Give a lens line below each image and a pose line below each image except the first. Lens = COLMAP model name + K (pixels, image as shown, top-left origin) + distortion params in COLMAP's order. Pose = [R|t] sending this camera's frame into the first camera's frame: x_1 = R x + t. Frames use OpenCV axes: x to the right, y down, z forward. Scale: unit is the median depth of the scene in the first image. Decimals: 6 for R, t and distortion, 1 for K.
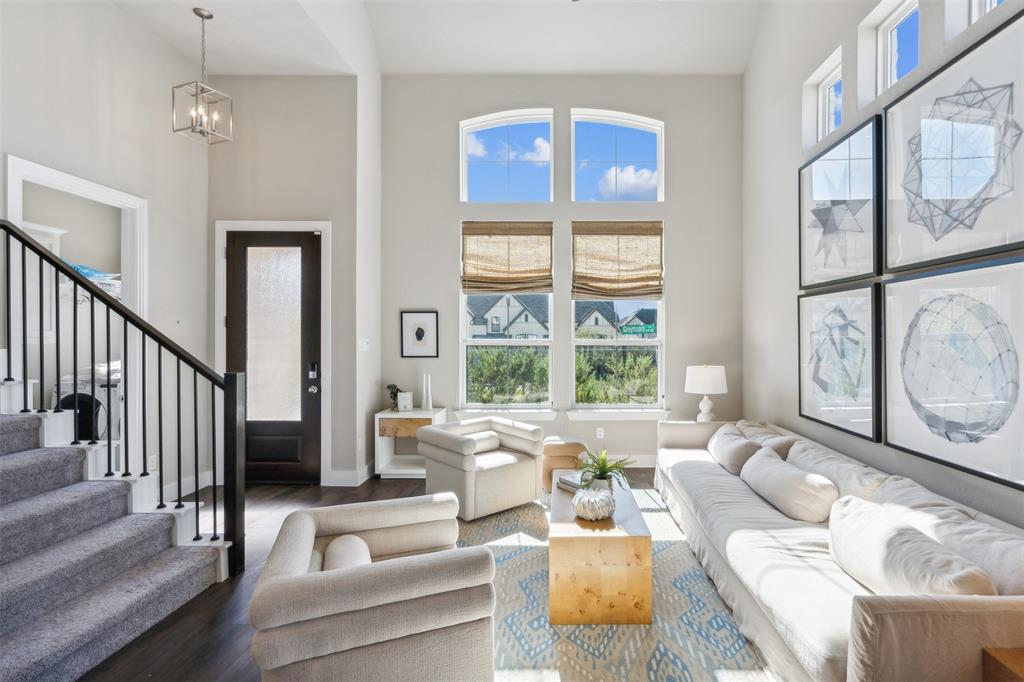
lens RADIAL K [[481.9, 0, 558.7], [0, 481.9, 337.5], [0, 0, 1]] dist [-0.000203, 0.000775]
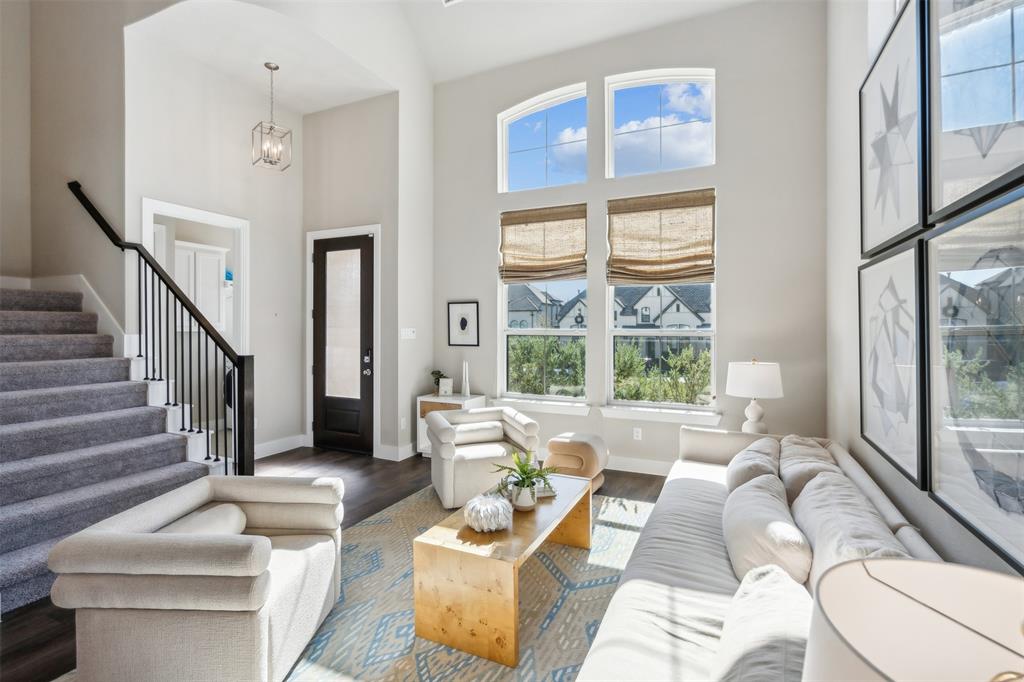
lens RADIAL K [[467.6, 0, 512.4], [0, 467.6, 327.3], [0, 0, 1]] dist [-0.000111, 0.000182]
pose [[0.908497, 0.000388, -0.417891, 0.236522], [-0.001156, 0.999998, -0.001583, 0.002306], [0.417890, 0.001921, 0.908496, 0.117194]]
